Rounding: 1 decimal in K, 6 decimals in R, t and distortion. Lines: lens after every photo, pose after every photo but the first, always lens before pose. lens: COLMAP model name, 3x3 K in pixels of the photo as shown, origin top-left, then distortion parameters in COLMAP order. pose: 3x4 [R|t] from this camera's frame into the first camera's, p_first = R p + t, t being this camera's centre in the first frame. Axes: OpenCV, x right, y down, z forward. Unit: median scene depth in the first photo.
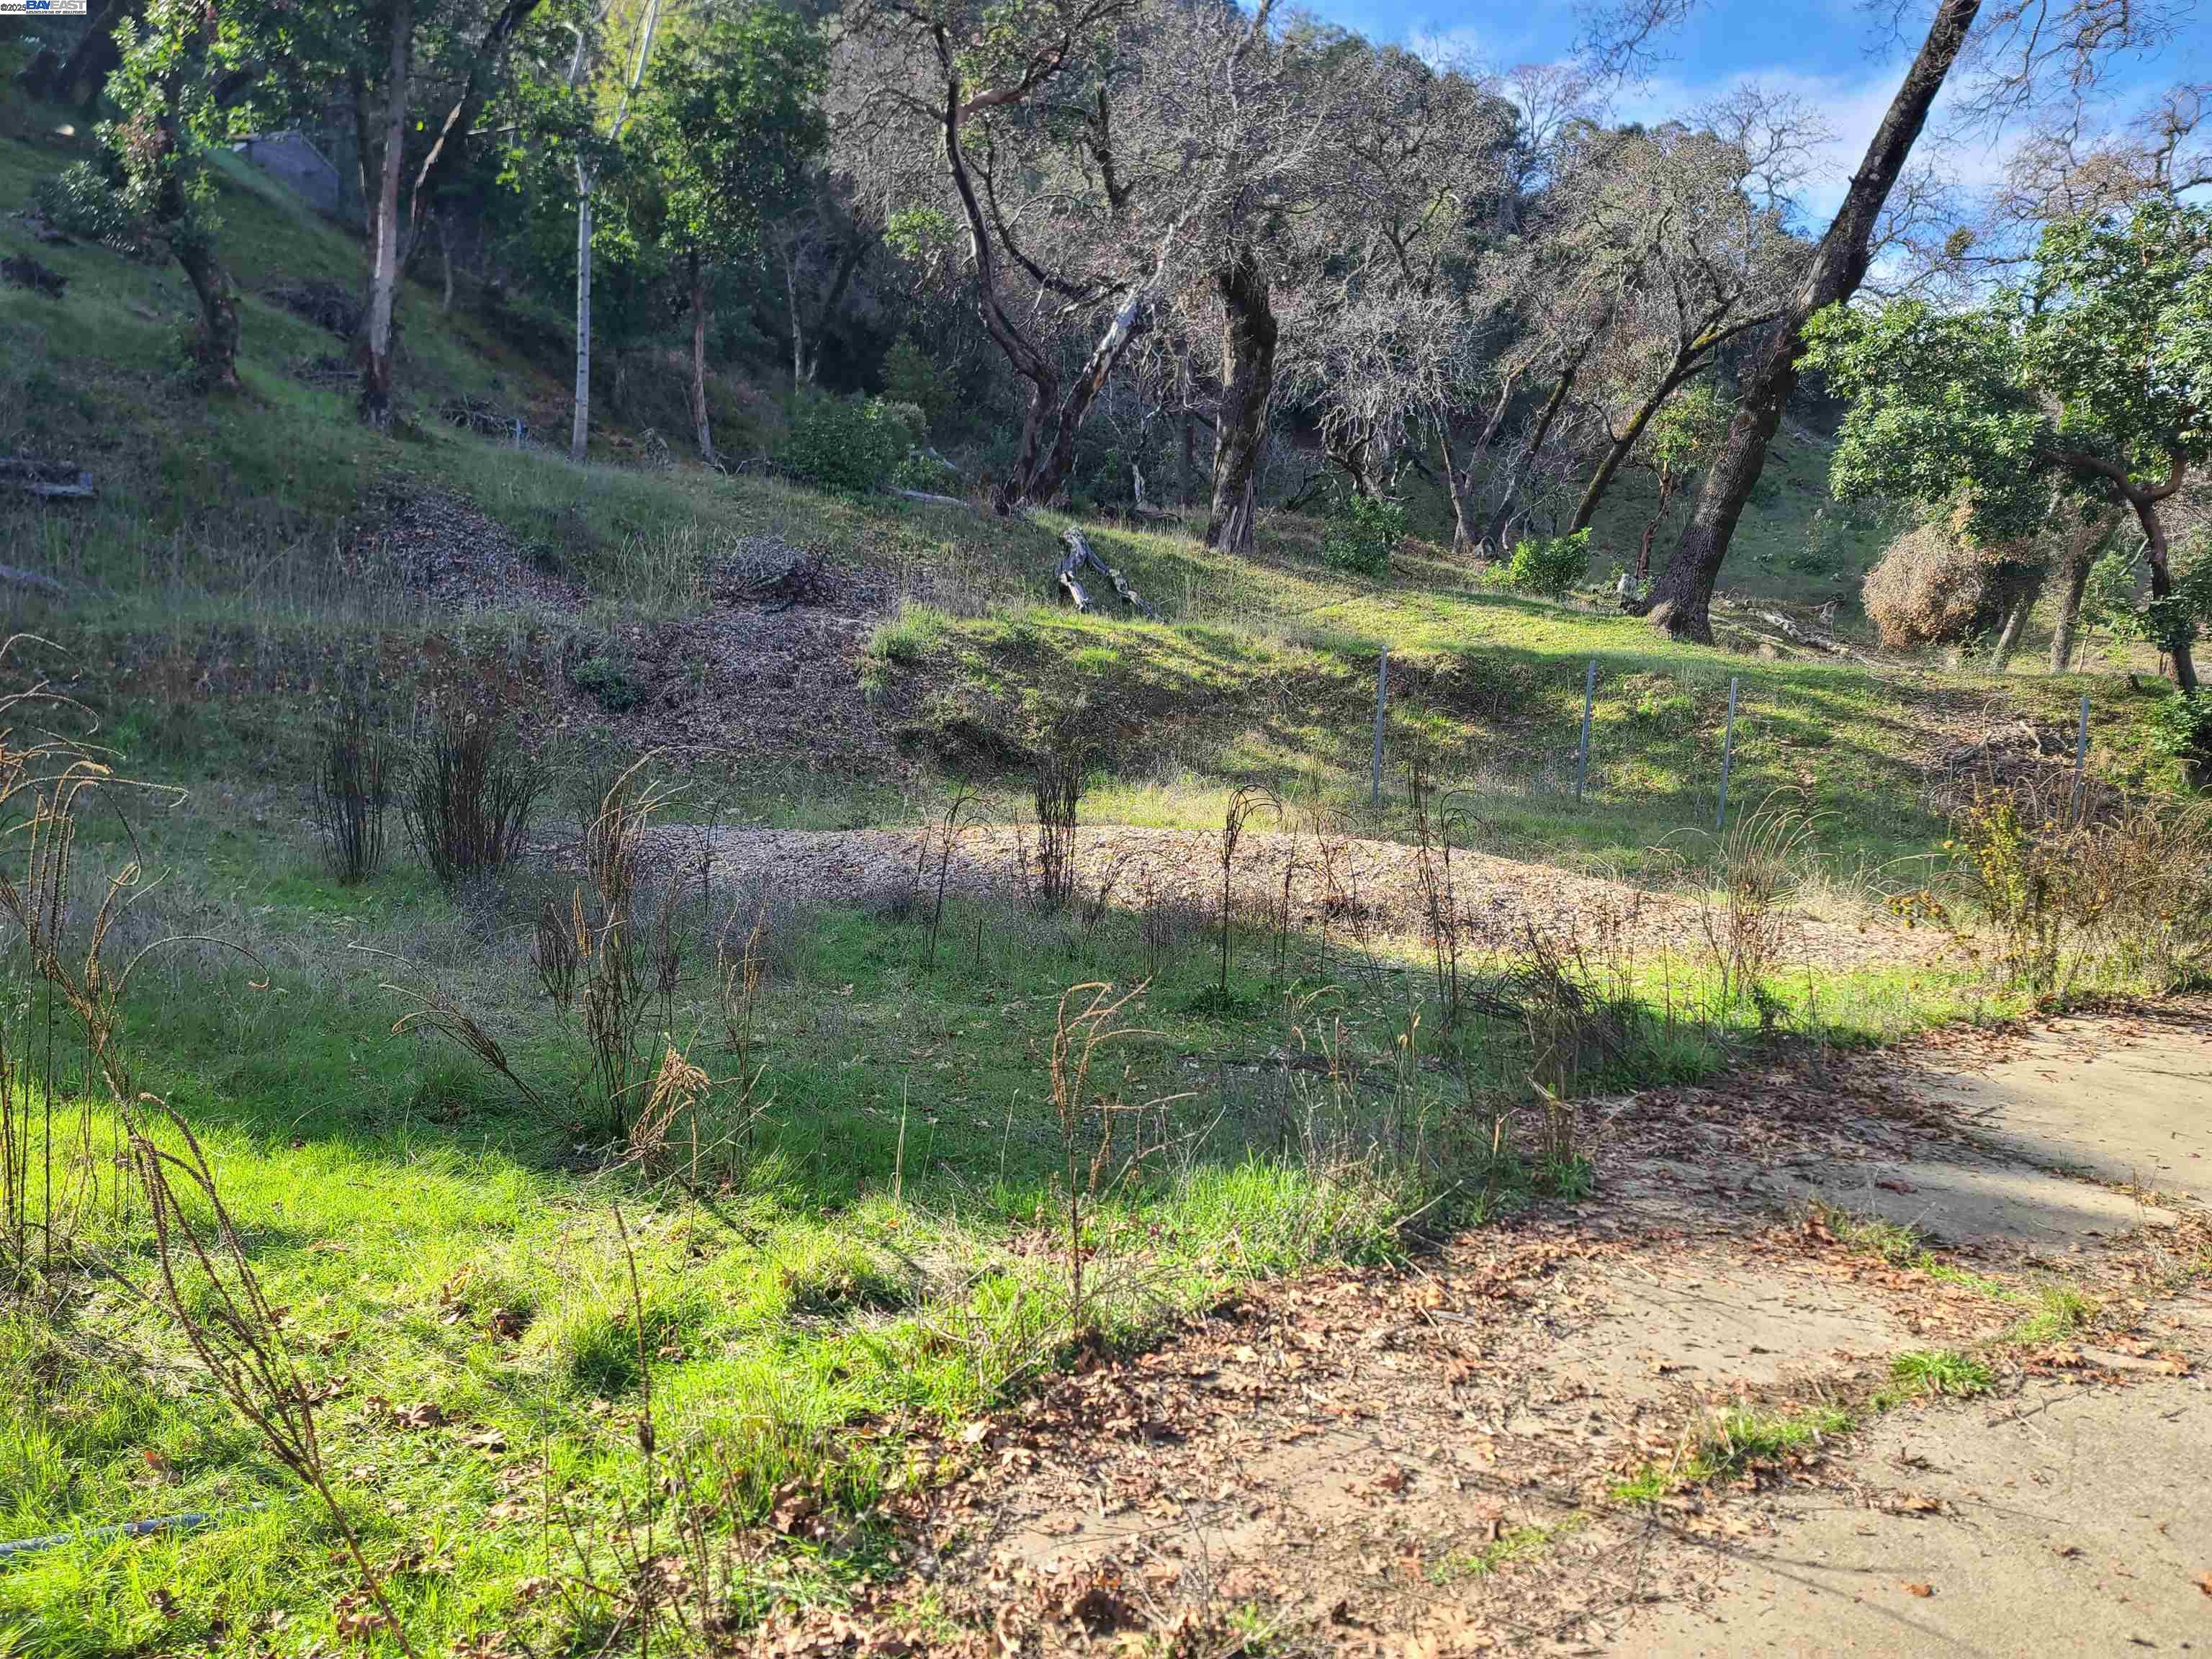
lens RADIAL K [[1564.5, 0, 1109.6], [0, 1564.5, 855.2], [0, 0, 1]] dist [0.090466, -0.048380]
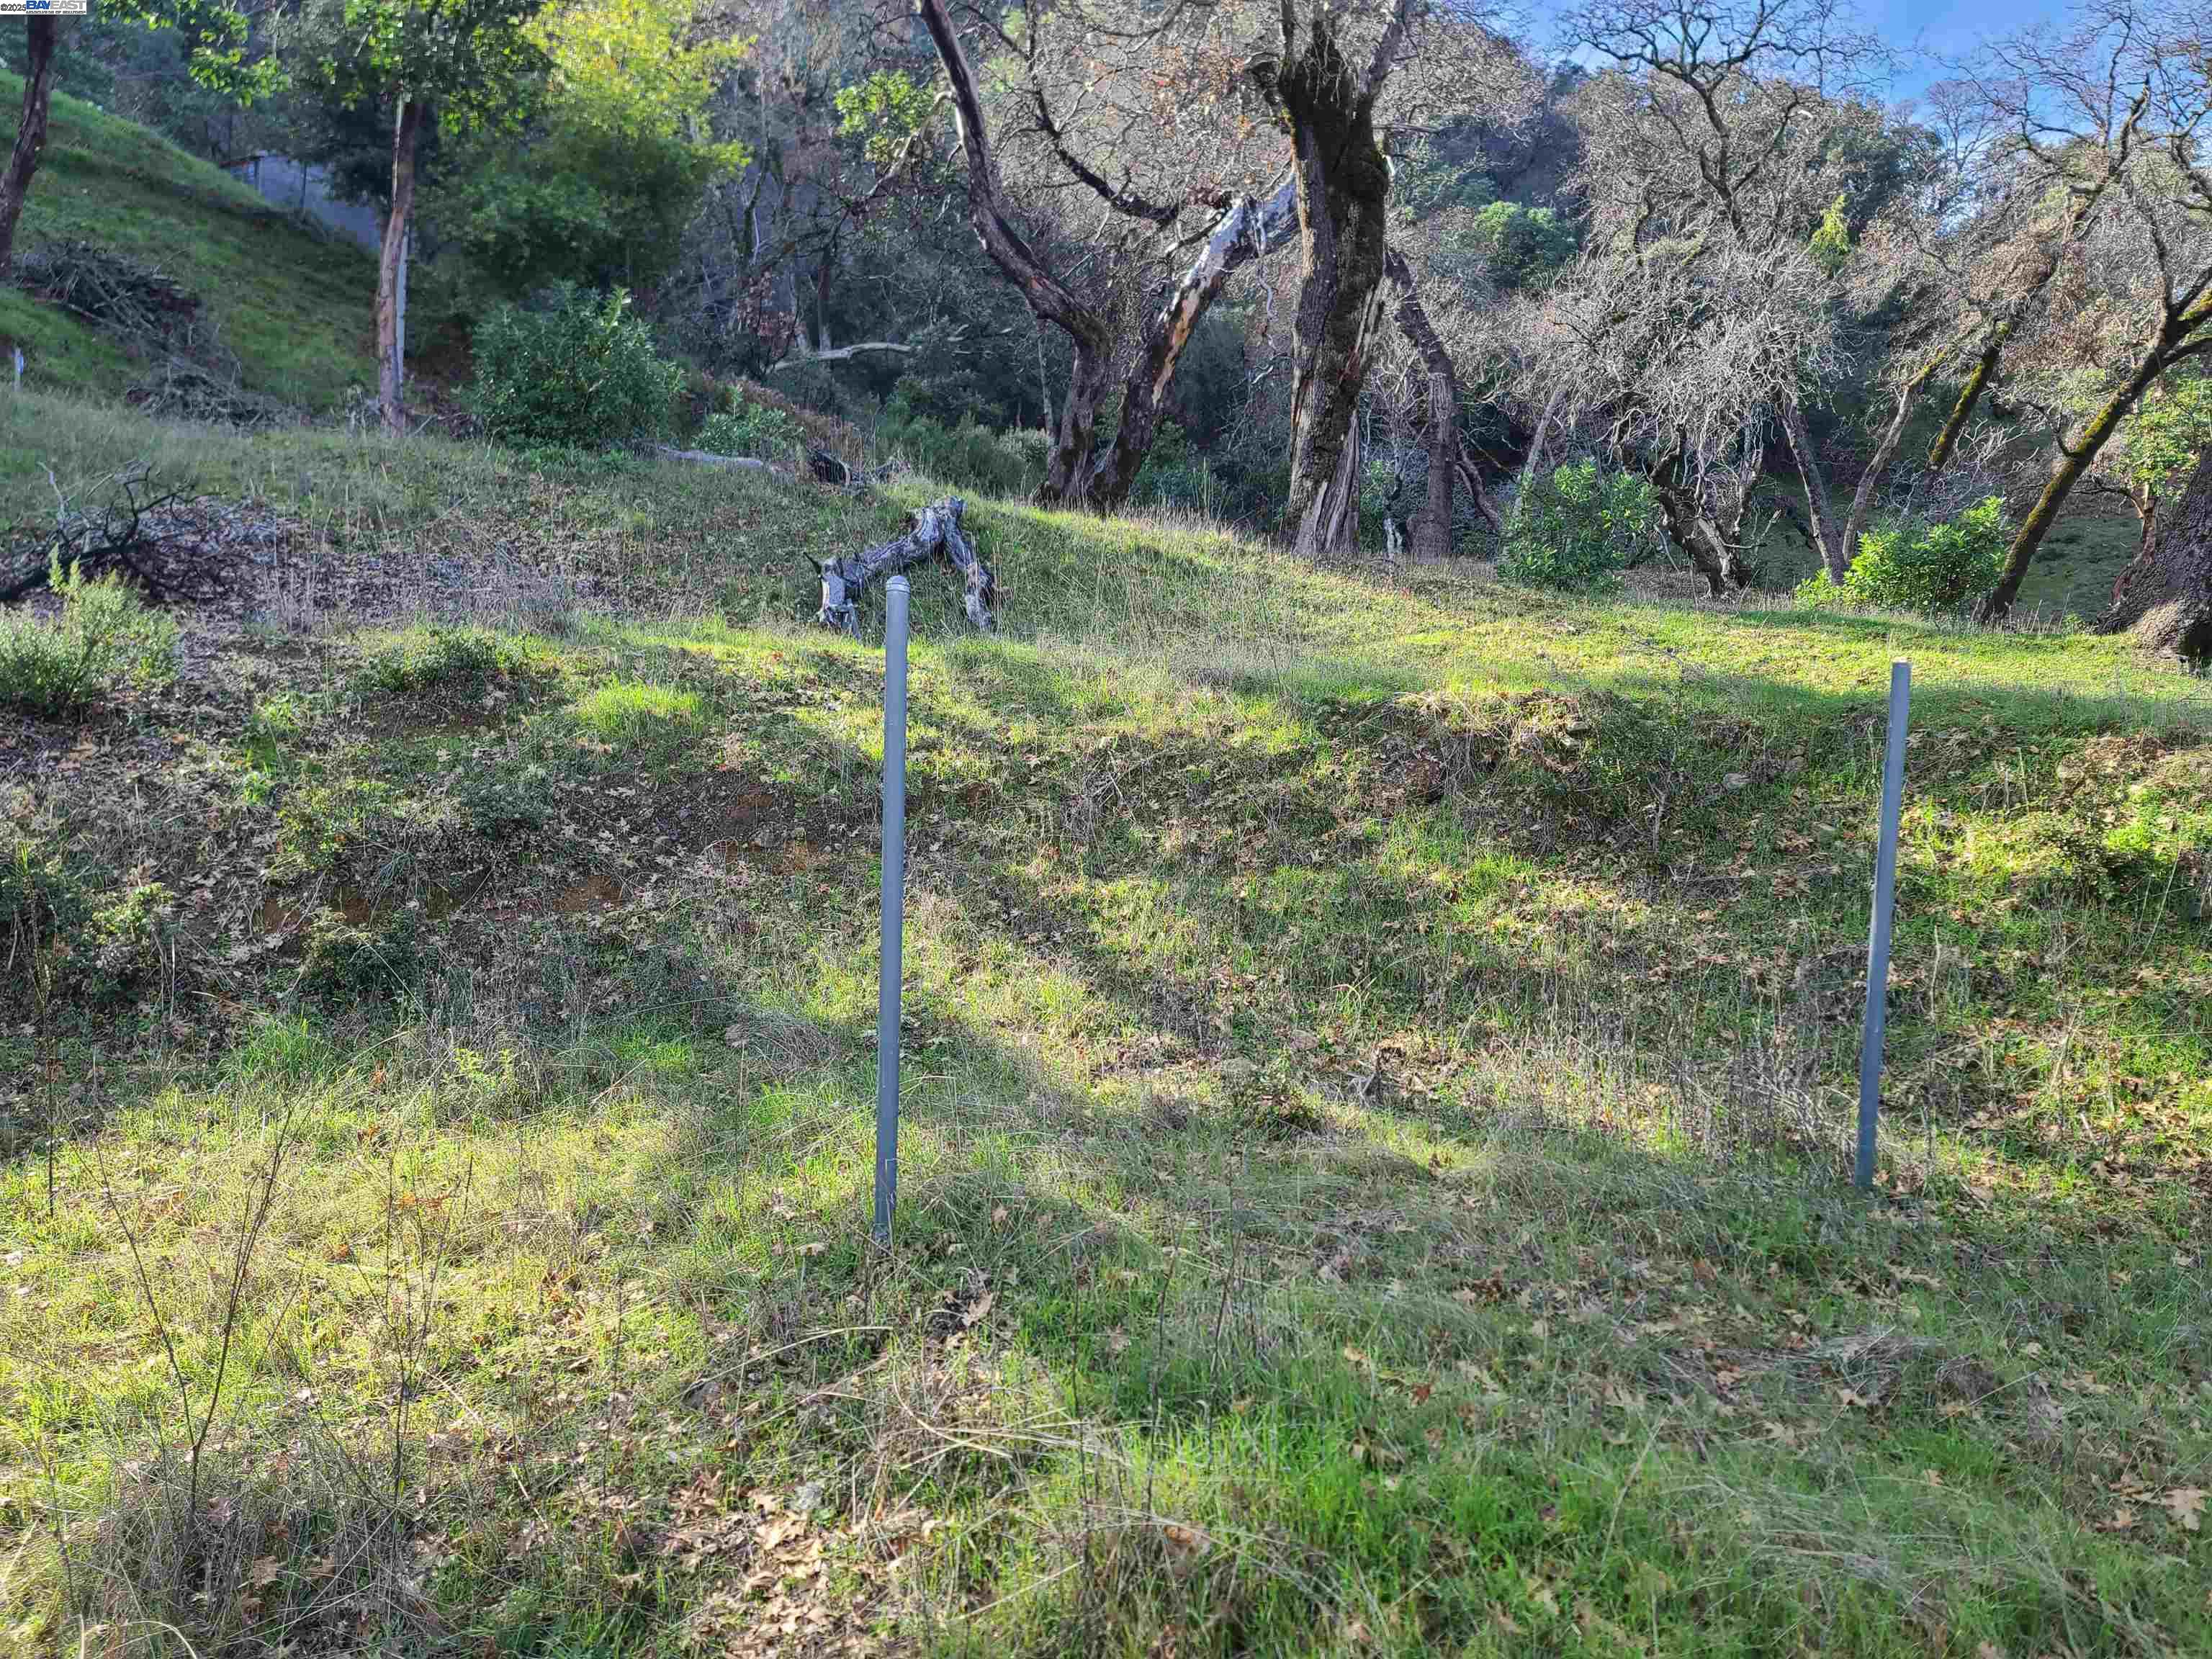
lens RADIAL K [[1615.8, 0, 1107.7], [0, 1615.8, 854.6], [0, 0, 1]] dist [0.082362, -0.072794]
pose [[0.974516, 0.005569, -0.224250, 0.196076], [-0.022378, 0.997118, -0.072485, -0.055943], [0.223200, 0.075656, 0.971832, 0.582948]]
